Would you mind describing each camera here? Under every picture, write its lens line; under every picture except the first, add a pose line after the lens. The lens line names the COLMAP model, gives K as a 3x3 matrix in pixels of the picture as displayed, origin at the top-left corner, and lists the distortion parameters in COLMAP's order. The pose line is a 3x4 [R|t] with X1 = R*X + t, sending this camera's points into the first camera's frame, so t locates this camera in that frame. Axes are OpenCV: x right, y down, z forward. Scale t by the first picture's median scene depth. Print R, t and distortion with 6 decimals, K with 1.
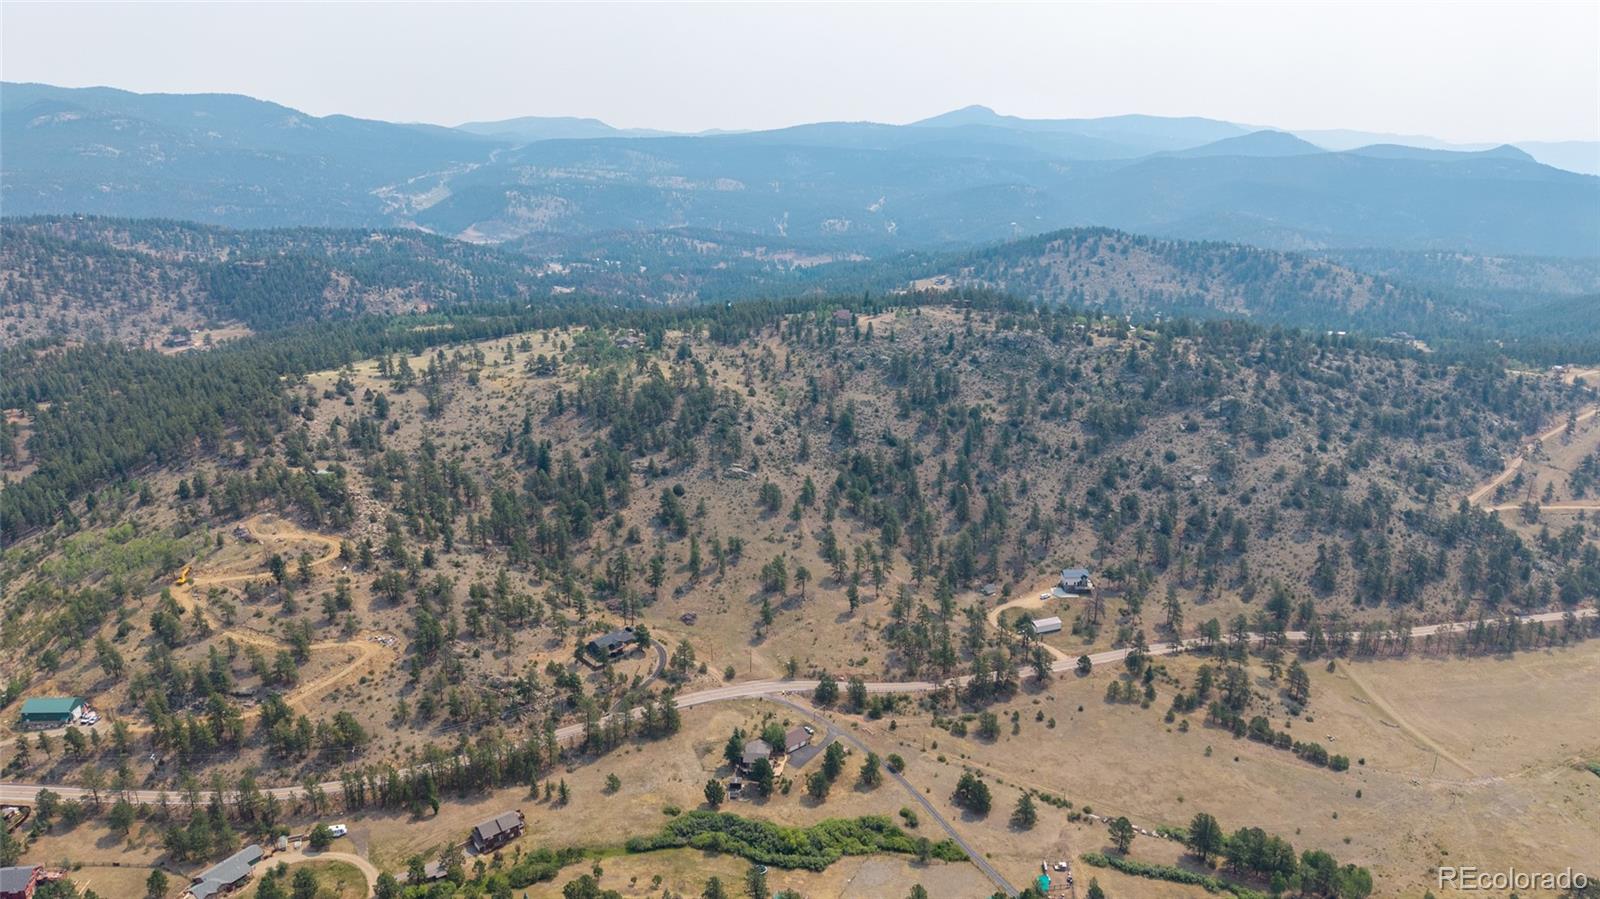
lens RADIAL K [[1061.9, 0, 806.8], [0, 1061.9, 453.5], [0, 0, 1]] dist [0.003716, -0.018068]
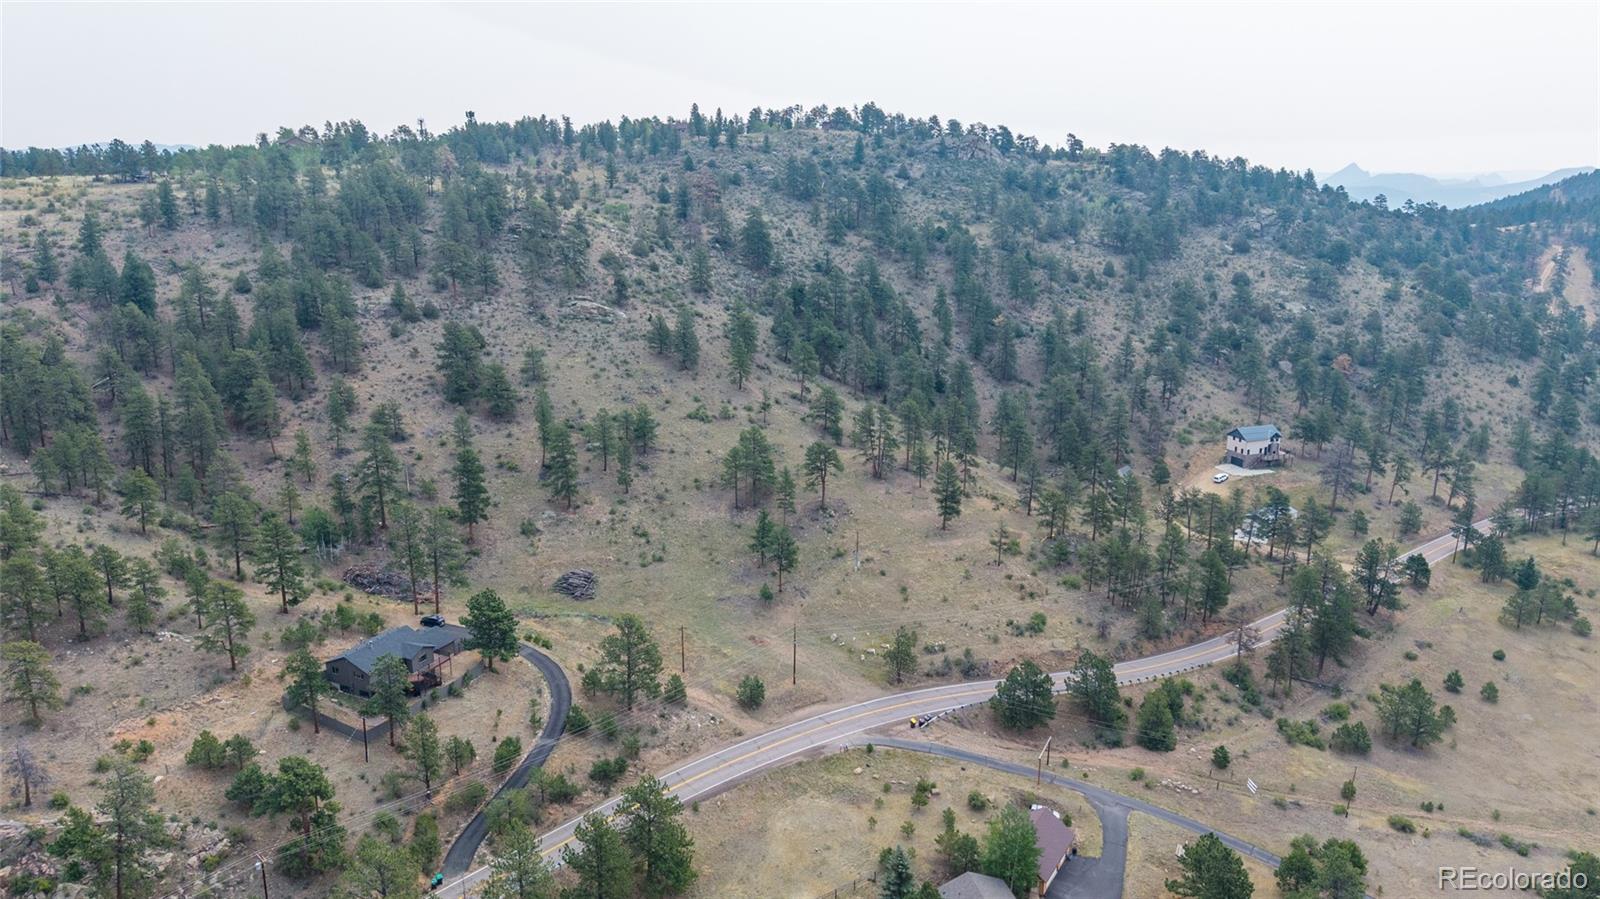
lens RADIAL K [[1061.9, 0, 789.5], [0, 1061.9, 447.0], [0, 0, 1]] dist [0.003716, -0.018068]
pose [[0.950453, -0.081621, 0.299961, -0.147824], [0.098771, 0.994205, -0.042435, 0.127153], [-0.294759, 0.069960, 0.953007, 0.587046]]
